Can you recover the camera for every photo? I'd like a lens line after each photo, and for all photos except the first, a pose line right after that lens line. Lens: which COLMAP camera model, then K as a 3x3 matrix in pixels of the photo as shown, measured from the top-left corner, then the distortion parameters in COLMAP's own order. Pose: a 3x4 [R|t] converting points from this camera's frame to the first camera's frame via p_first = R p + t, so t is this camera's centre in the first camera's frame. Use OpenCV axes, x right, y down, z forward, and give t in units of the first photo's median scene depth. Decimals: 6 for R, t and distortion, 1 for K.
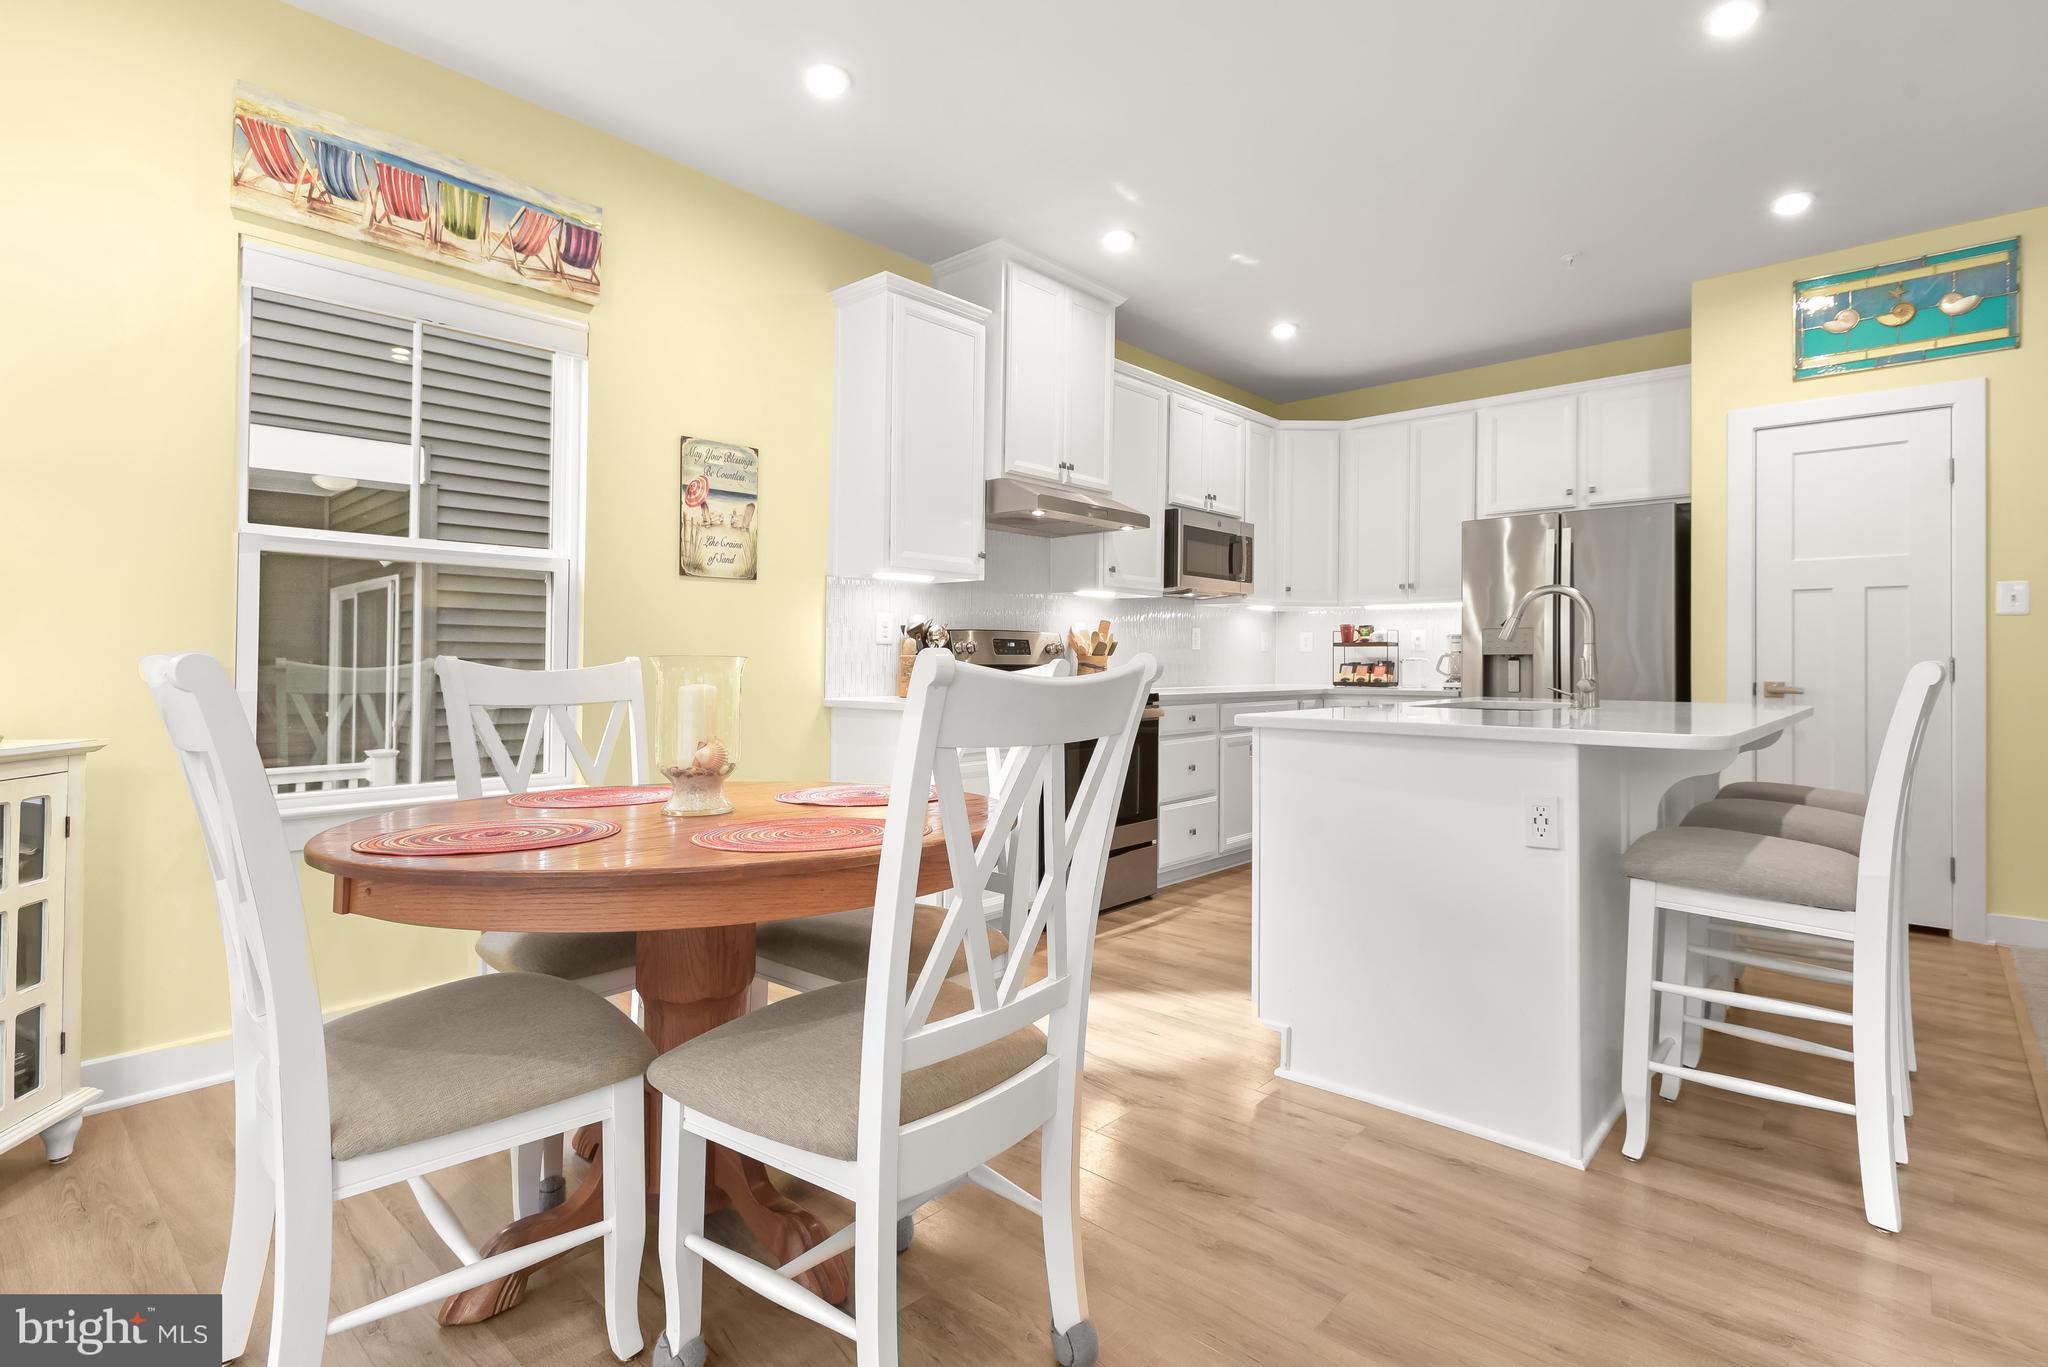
lens RADIAL K [[990.4, 0, 1024.0], [0, 990.4, 683.5], [0, 0, 1]] dist [0.014697, -0.000969]
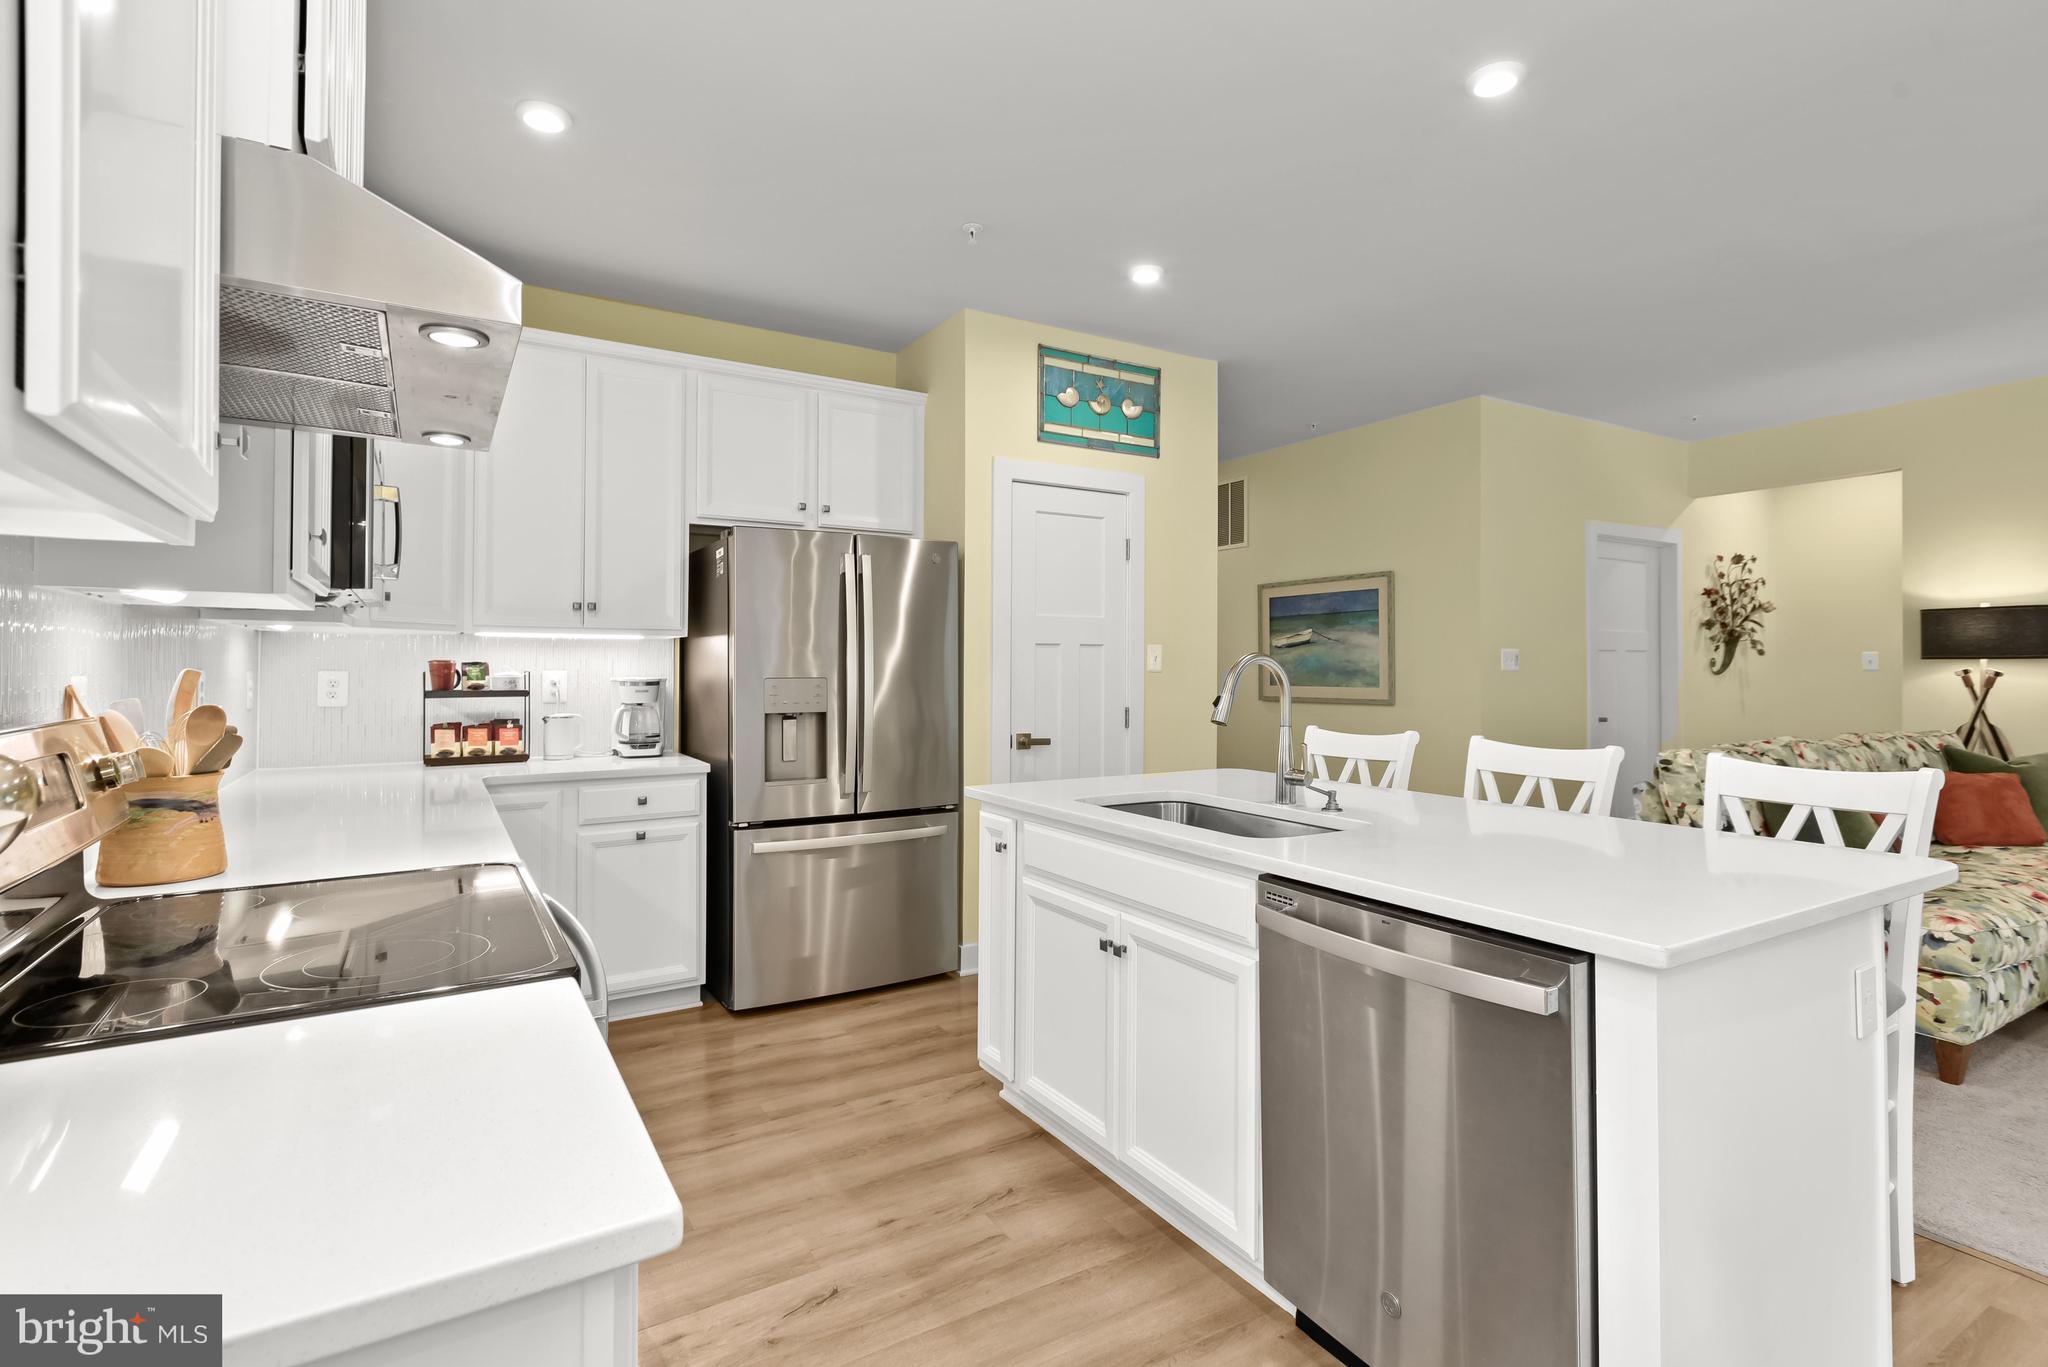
lens RADIAL K [[990.4, 0, 1024.0], [0, 990.4, 683.5], [0, 0, 1]] dist [0.014697, -0.000969]
pose [[0.276385, -0.021852, 0.960798, -0.224775], [0.023391, 0.999598, 0.016006, -0.070369], [-0.960762, 0.018051, 0.276785, 0.749393]]
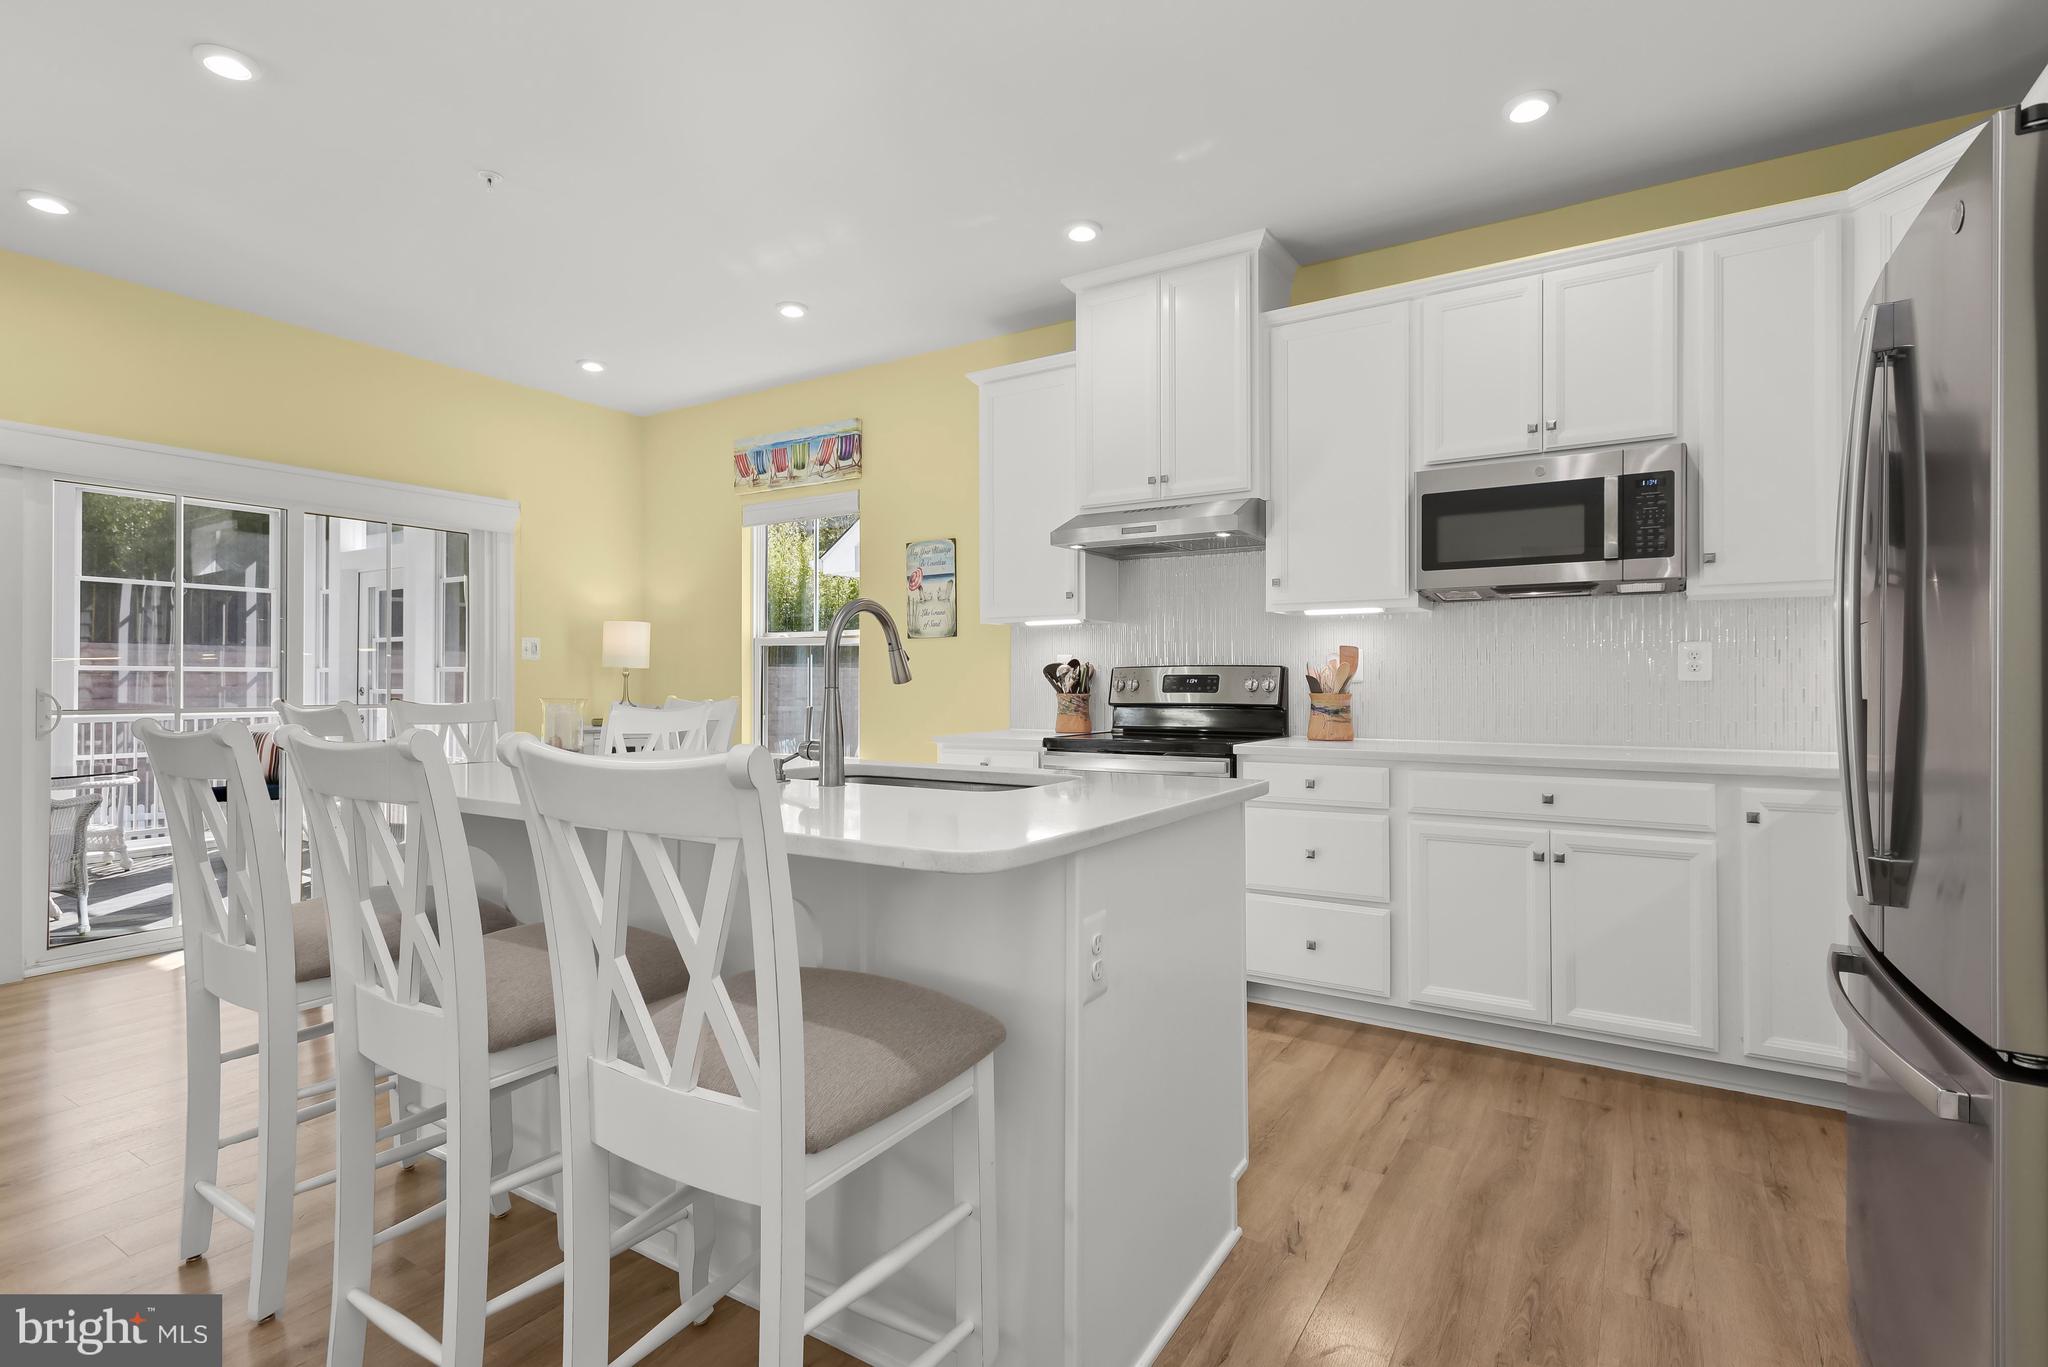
lens RADIAL K [[990.4, 0, 1024.0], [0, 990.4, 683.5], [0, 0, 1]] dist [0.014697, -0.000969]
pose [[0.170393, -0.002386, -0.985373, 0.931421], [-0.021170, 0.999757, -0.006081, -0.032007], [0.985149, 0.021896, 0.170301, 0.771767]]
